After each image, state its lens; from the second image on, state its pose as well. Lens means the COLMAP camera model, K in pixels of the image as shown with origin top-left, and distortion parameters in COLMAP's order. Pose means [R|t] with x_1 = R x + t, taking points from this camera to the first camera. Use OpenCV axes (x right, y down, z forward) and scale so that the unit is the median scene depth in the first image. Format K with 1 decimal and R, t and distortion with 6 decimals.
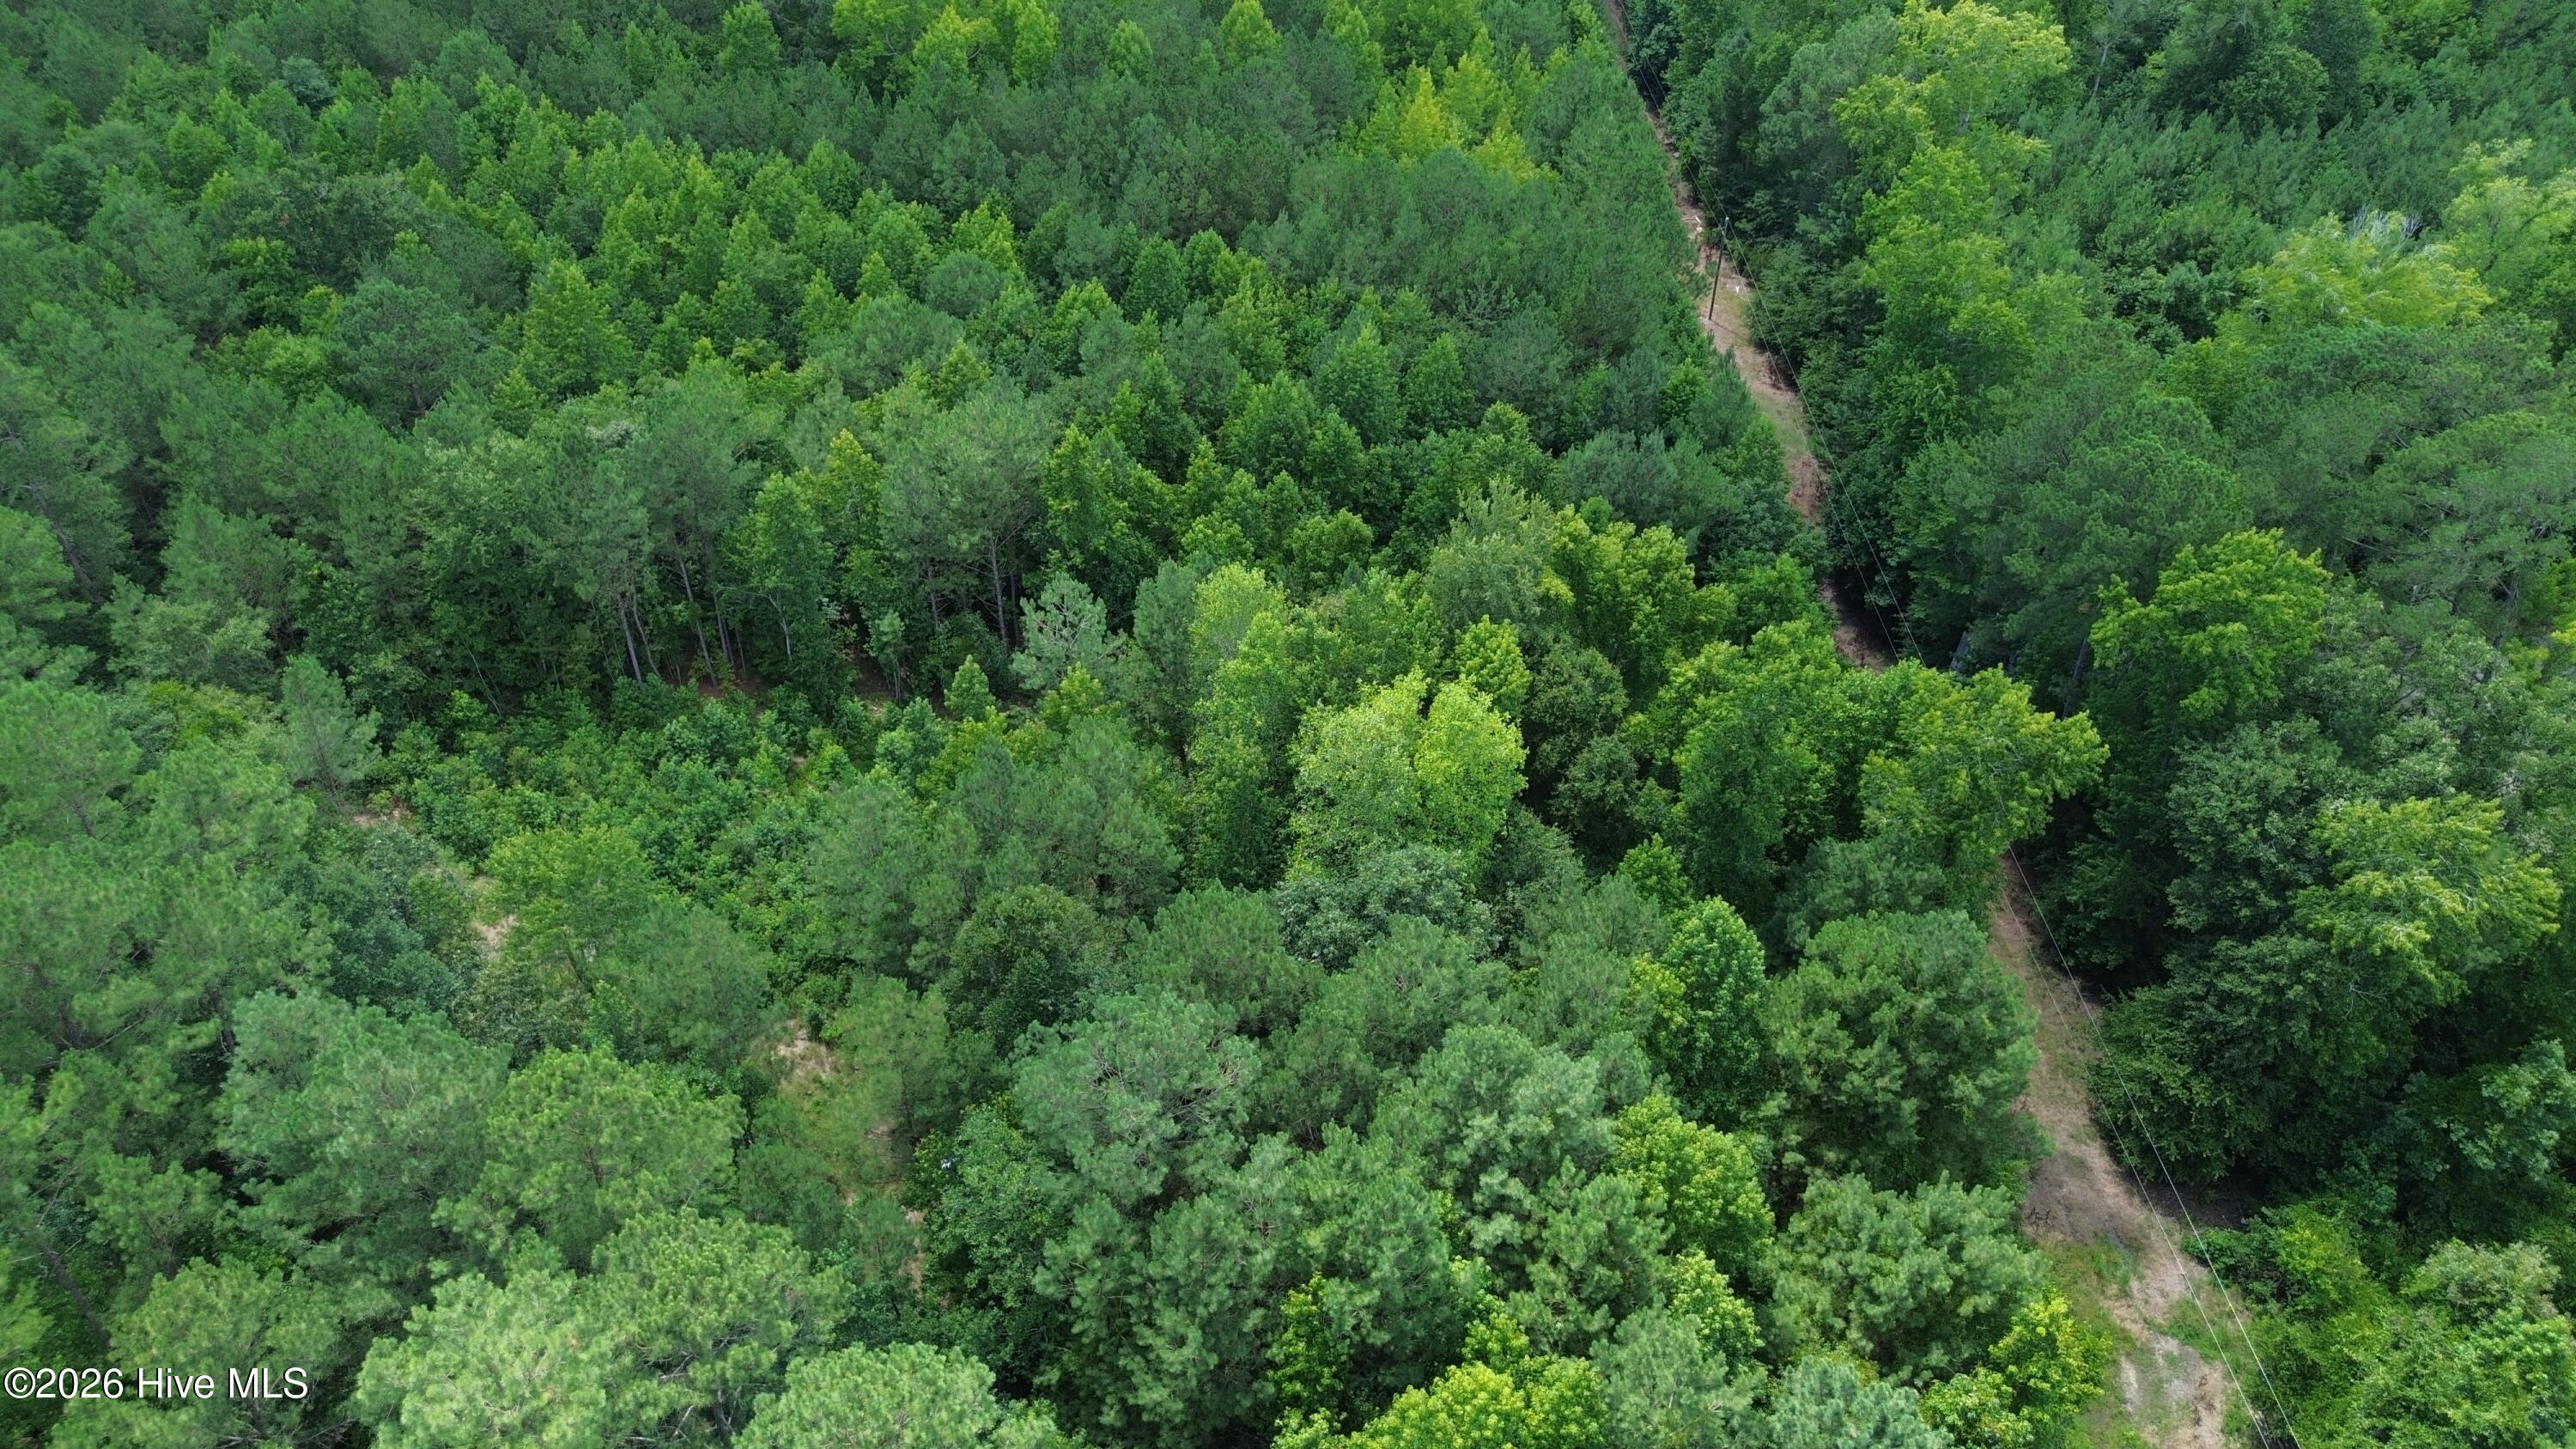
lens RADIAL K [[1844.8, 0, 1239.3], [0, 1844.8, 725.5], [0, 0, 1]] dist [0.066501, -0.062832]
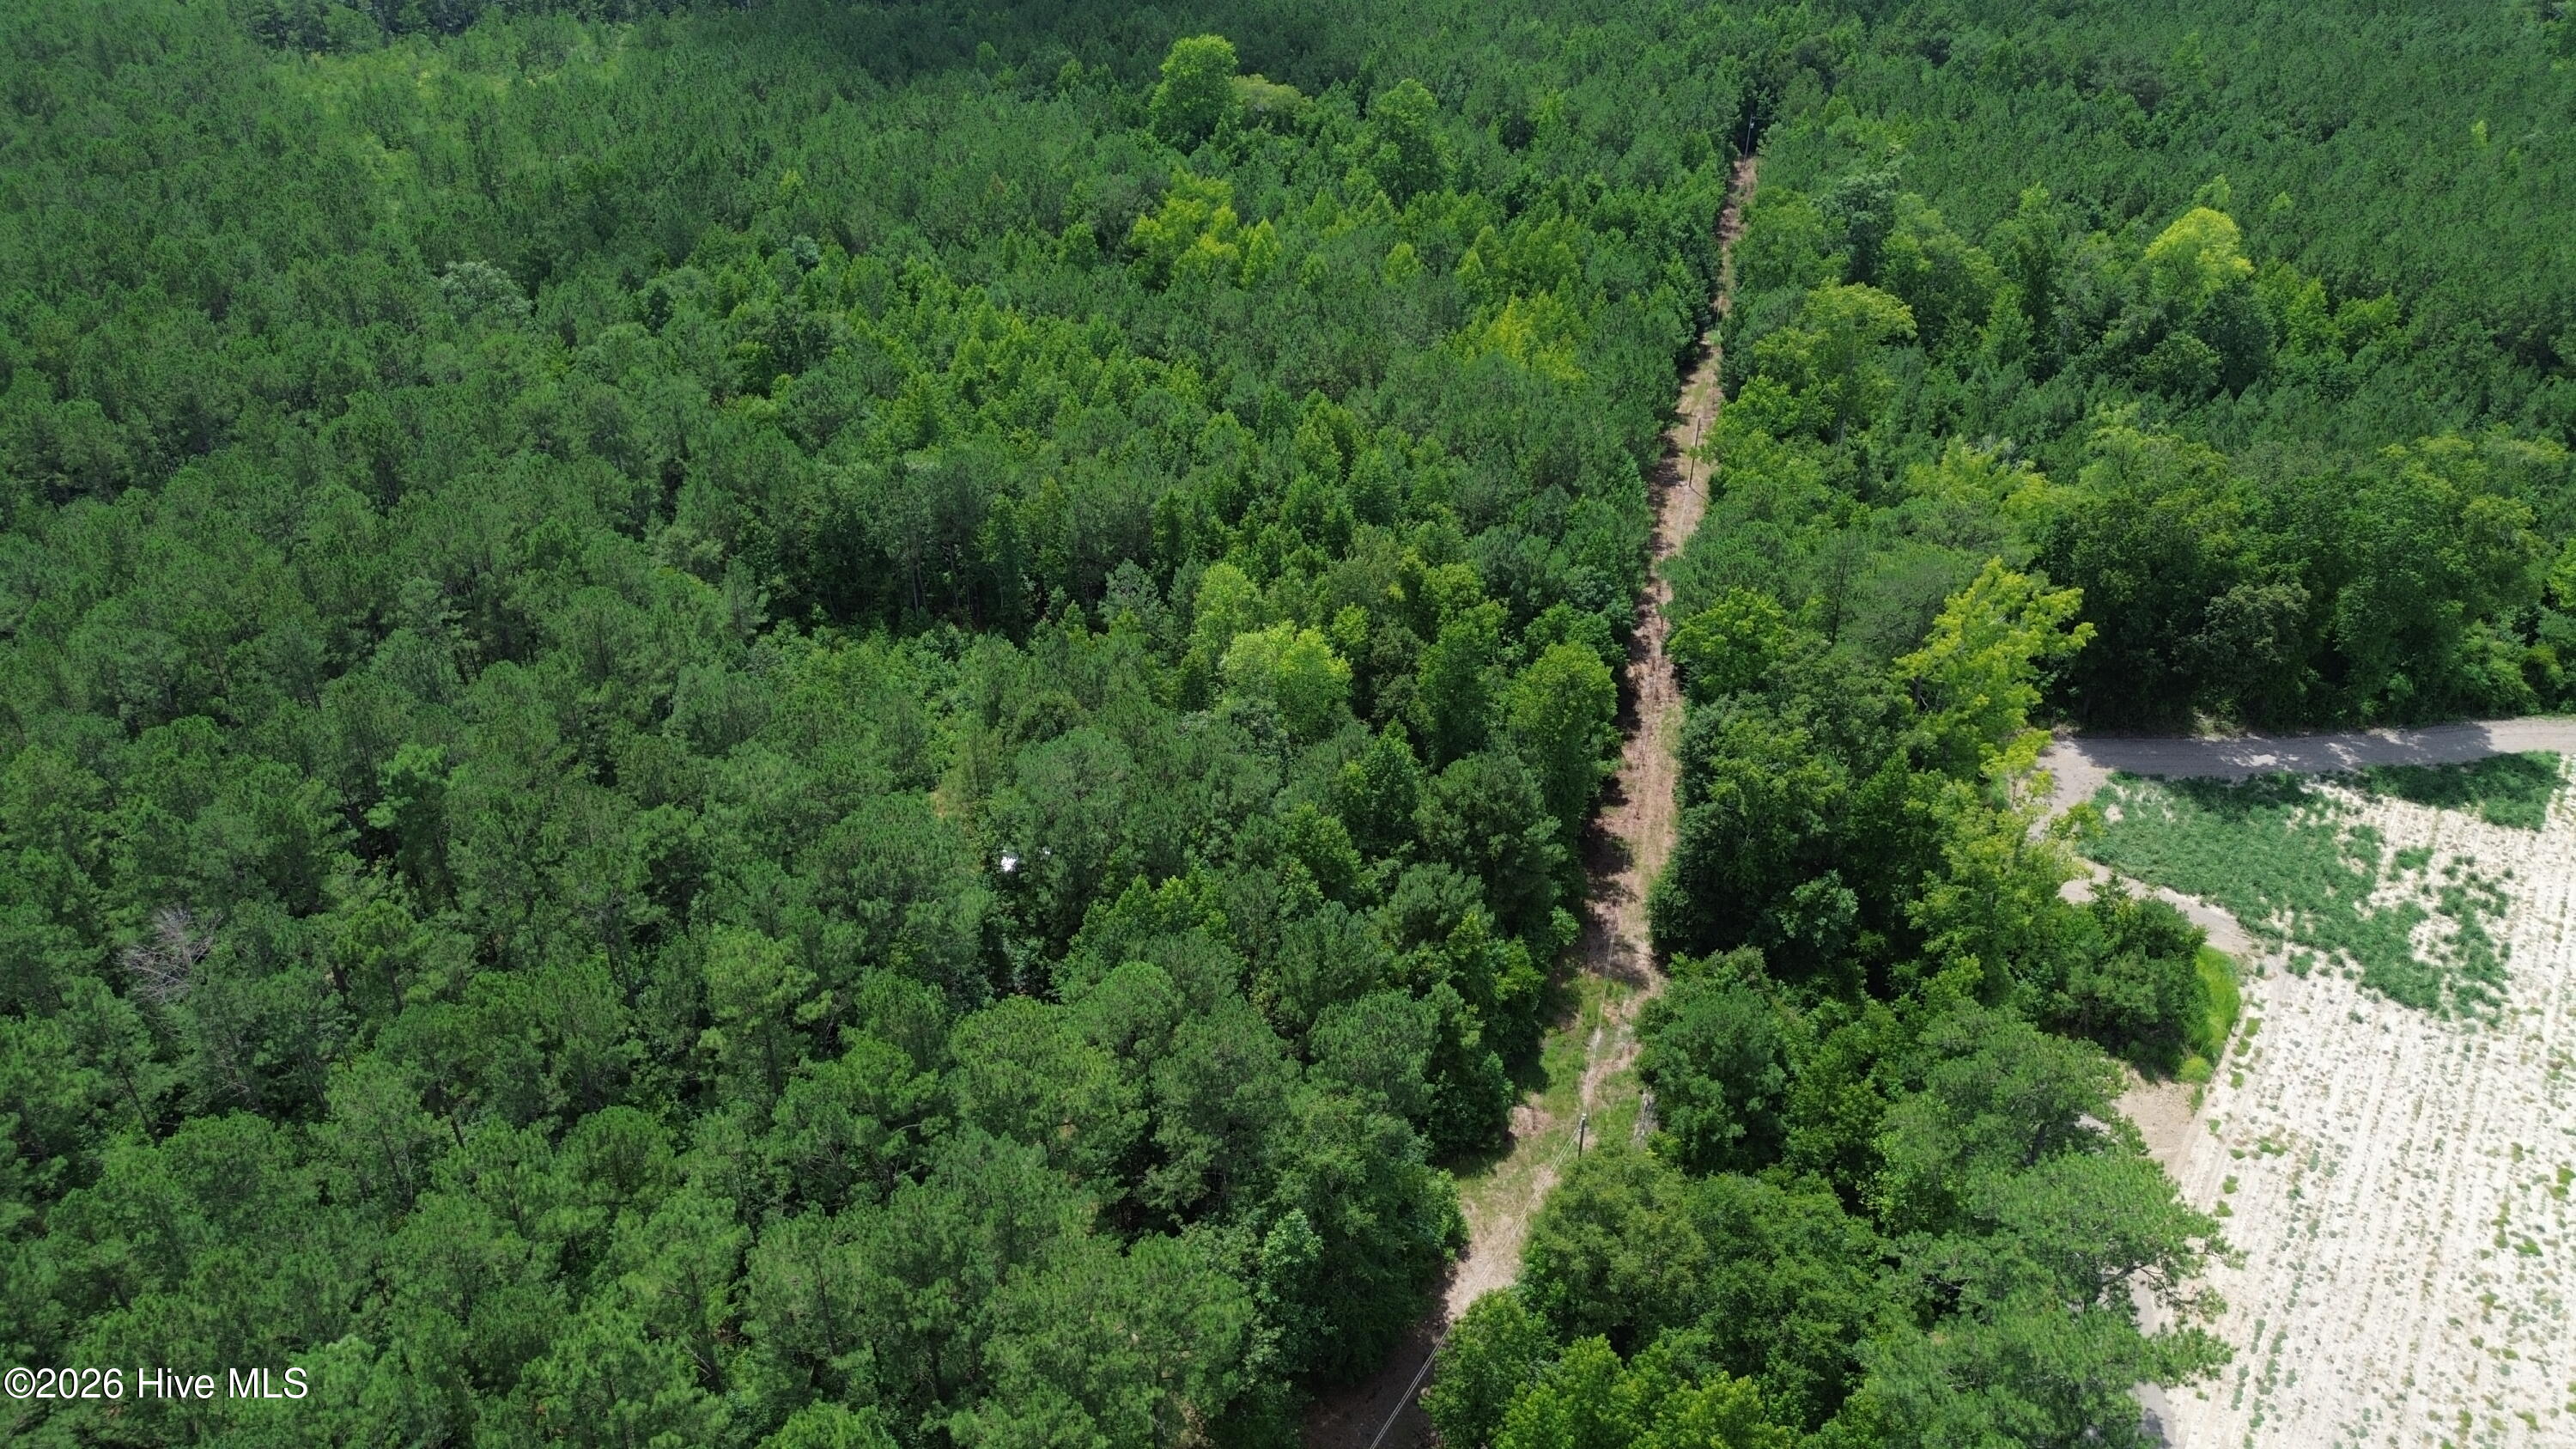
lens RADIAL K [[1844.8, 0, 1239.3], [0, 1844.8, 725.5], [0, 0, 1]] dist [0.066501, -0.062832]
pose [[0.970147, 0.127188, -0.206491, 0.329982], [-0.146301, 0.985997, -0.080032, 0.172087], [0.193420, 0.107853, 0.975170, -0.584682]]
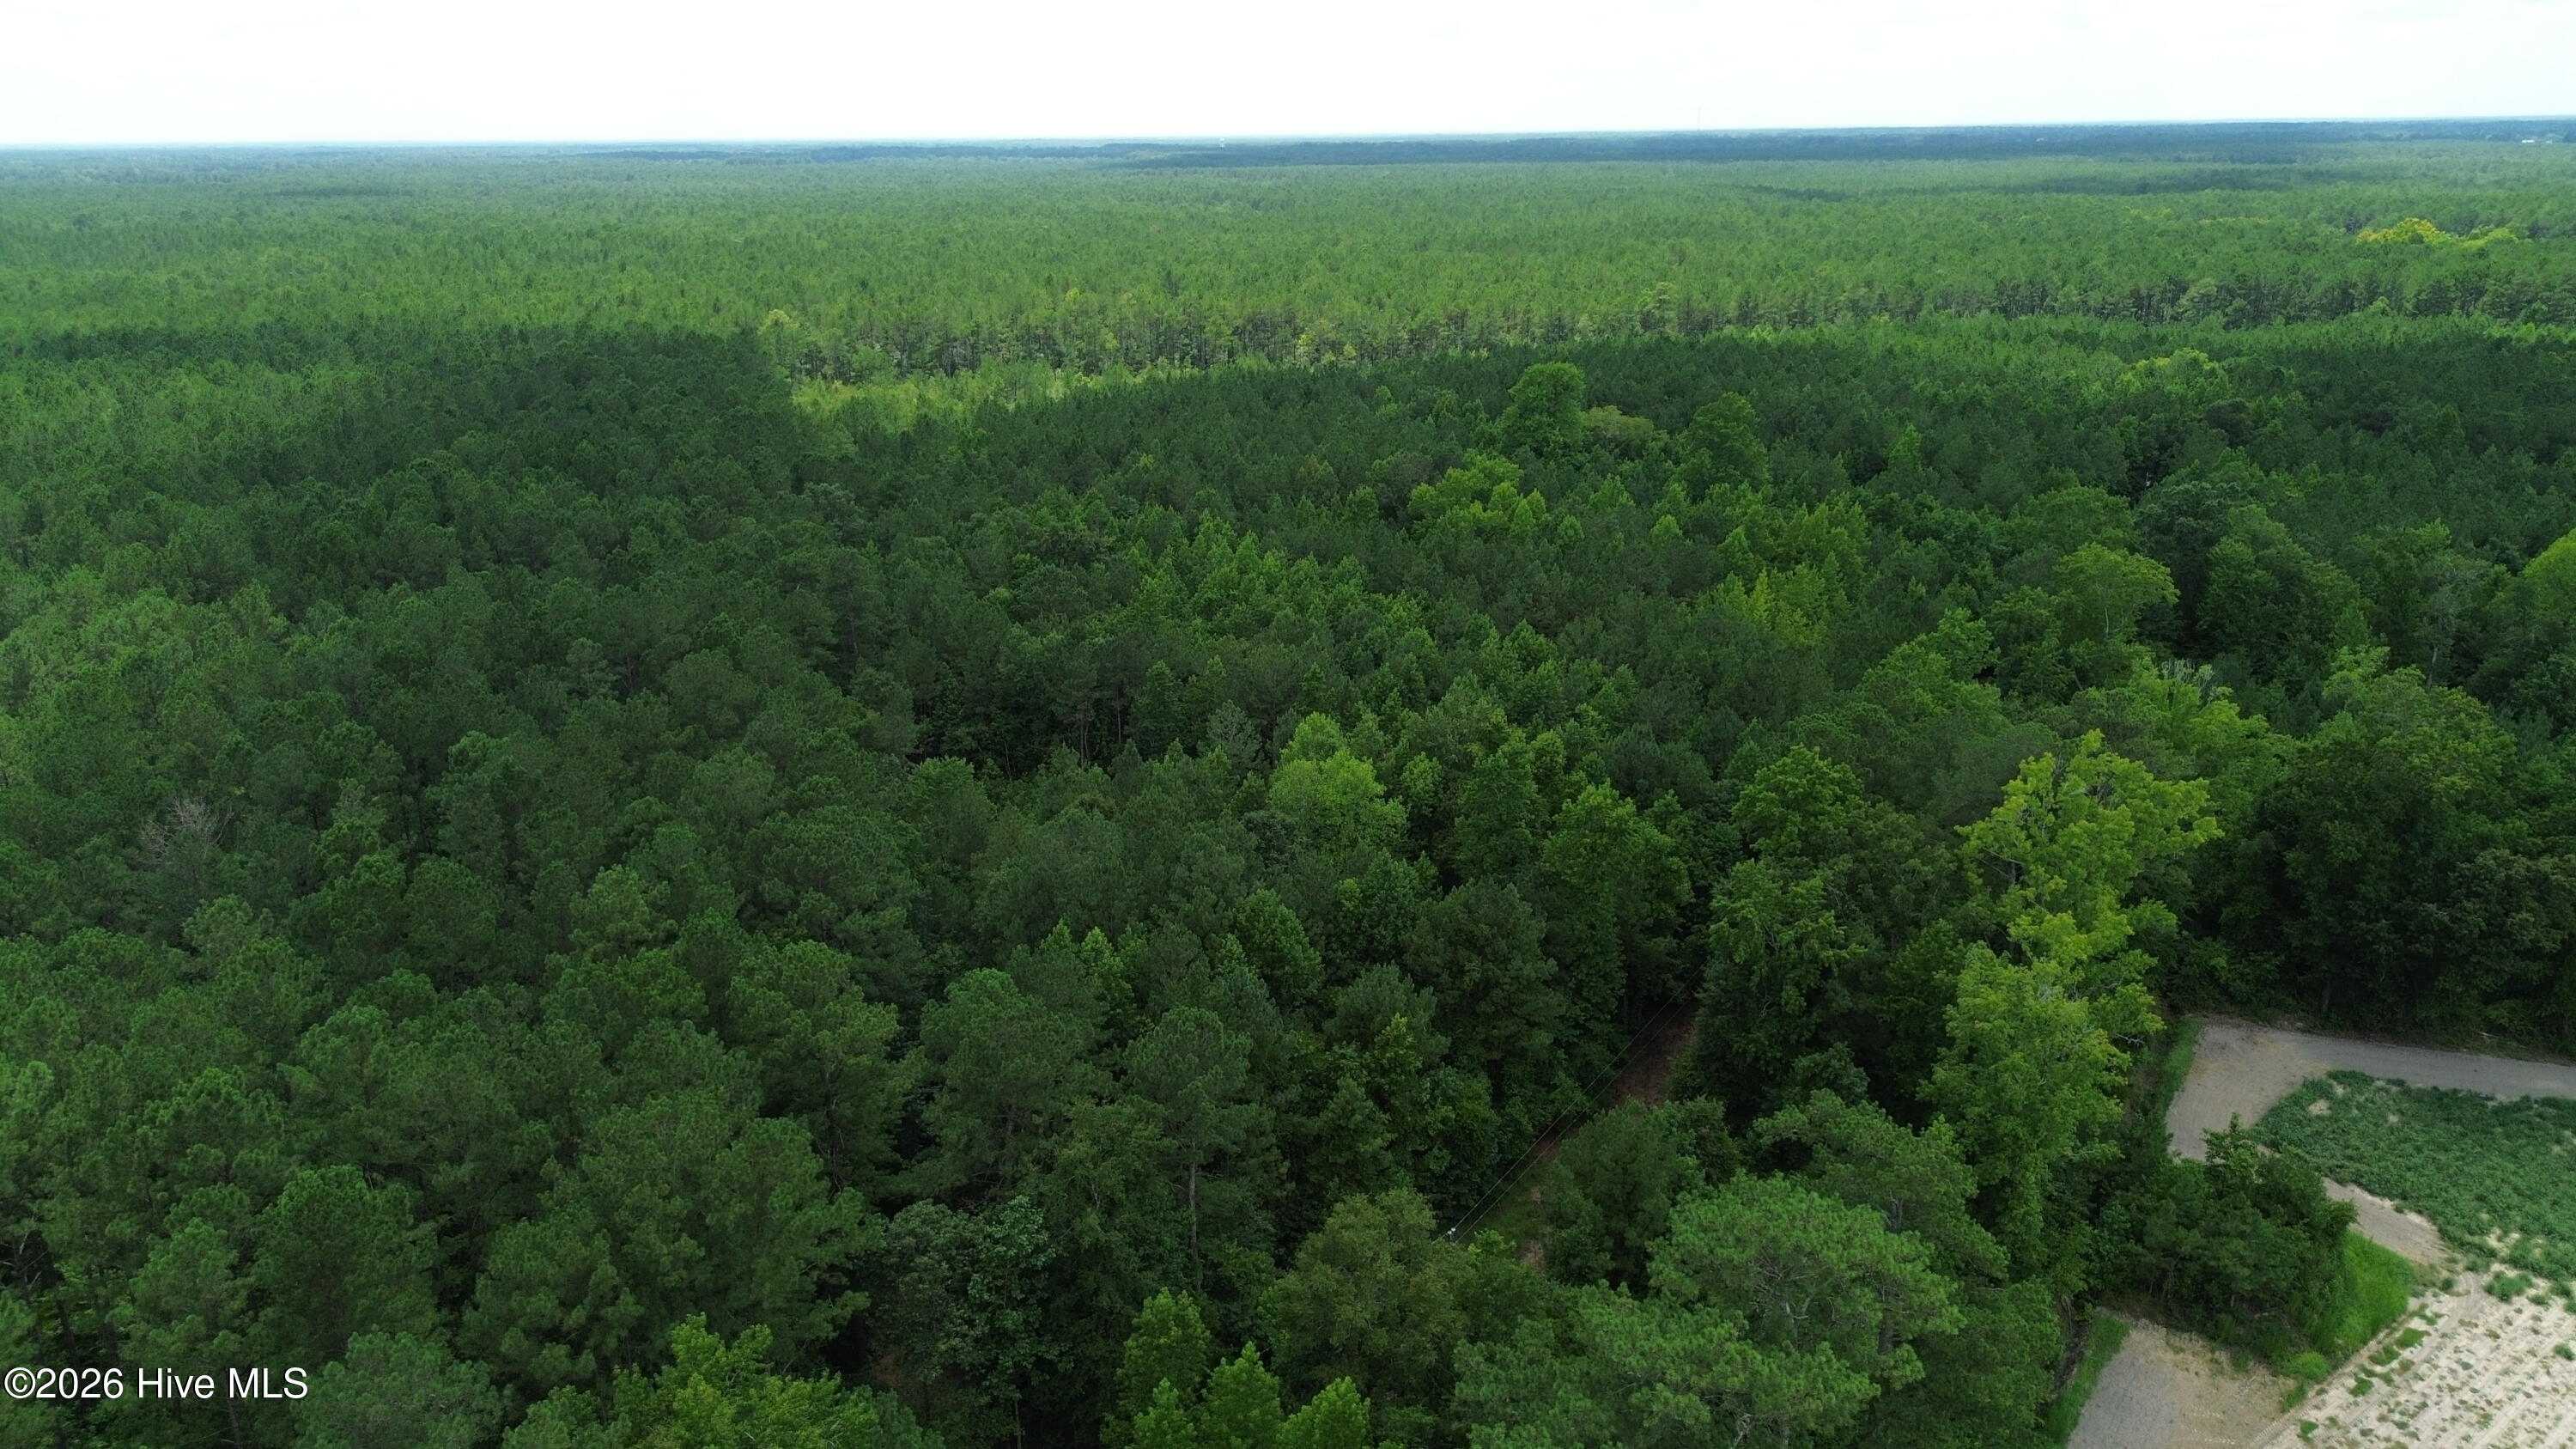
lens RADIAL K [[1844.8, 0, 1239.3], [0, 1844.8, 725.5], [0, 0, 1]] dist [0.066501, -0.062832]
pose [[0.853106, 0.161188, -0.496215, 0.666439], [-0.314424, 0.917804, -0.242431, 0.307480], [0.416351, 0.362841, 0.833665, -0.402509]]
